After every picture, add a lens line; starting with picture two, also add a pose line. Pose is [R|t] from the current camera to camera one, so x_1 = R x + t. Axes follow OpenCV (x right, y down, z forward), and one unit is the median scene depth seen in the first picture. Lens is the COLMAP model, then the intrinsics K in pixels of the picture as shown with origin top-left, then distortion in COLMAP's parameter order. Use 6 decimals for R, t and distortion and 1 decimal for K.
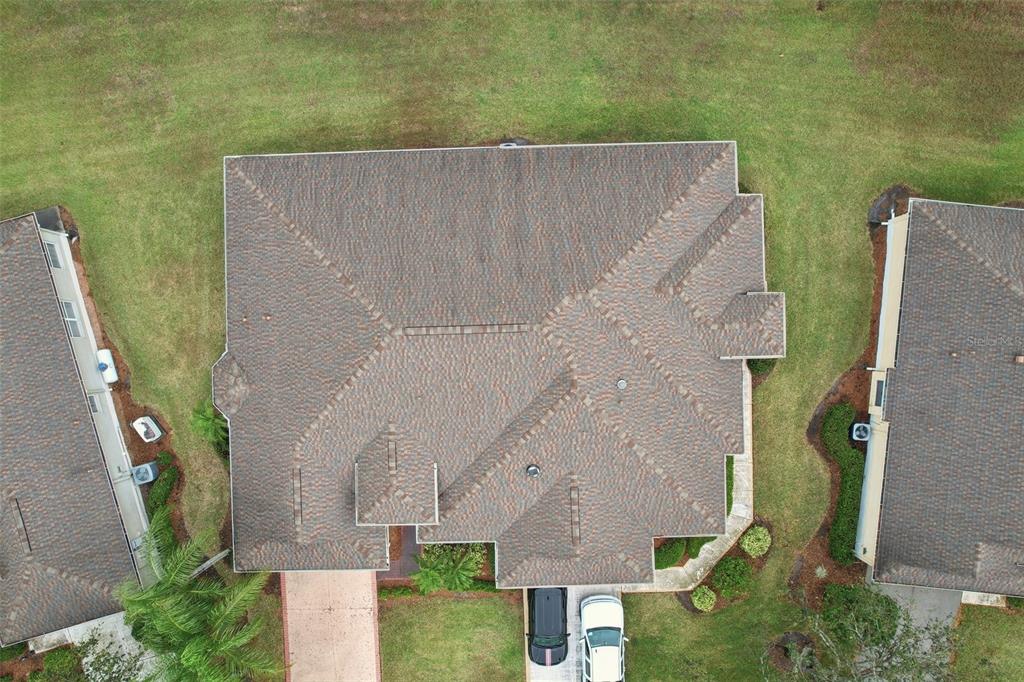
lens RADIAL K [[663.4, 0, 509.3], [0, 663.4, 279.6], [0, 0, 1]] dist [-0.026725, 0.001001]
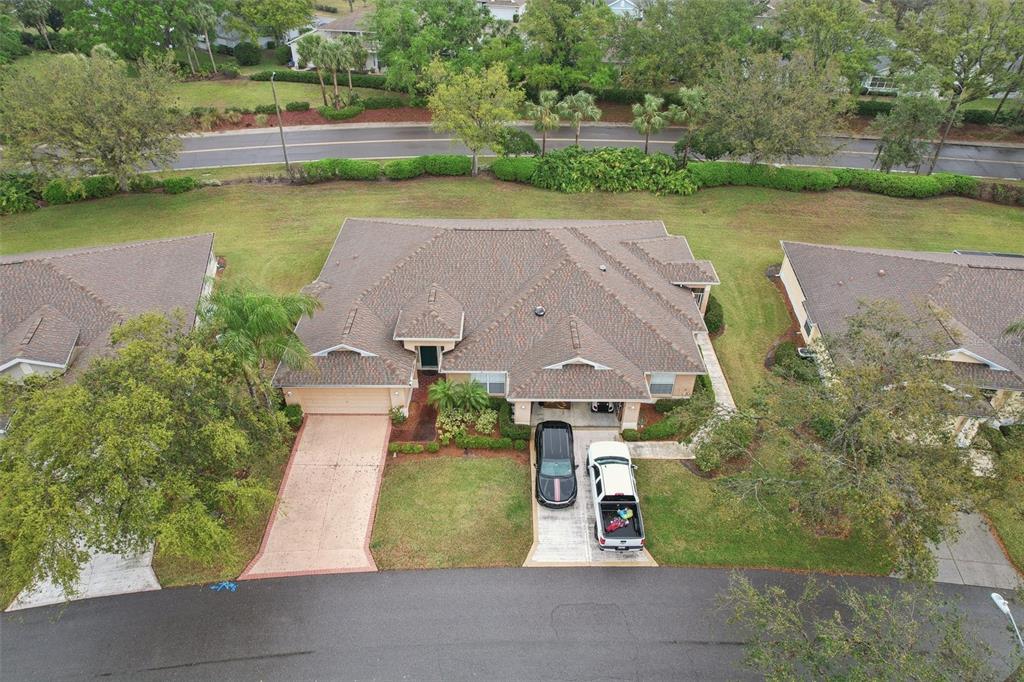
lens RADIAL K [[641.5, 0, 512.0], [0, 641.5, 341.0], [0, 0, 1]] dist [-0.006869, -0.000581]
pose [[0.999407, 0.033603, -0.007549, -0.005970], [-0.026479, 0.609540, -0.792313, 1.173269], [-0.022023, 0.792043, 0.610068, 0.260958]]
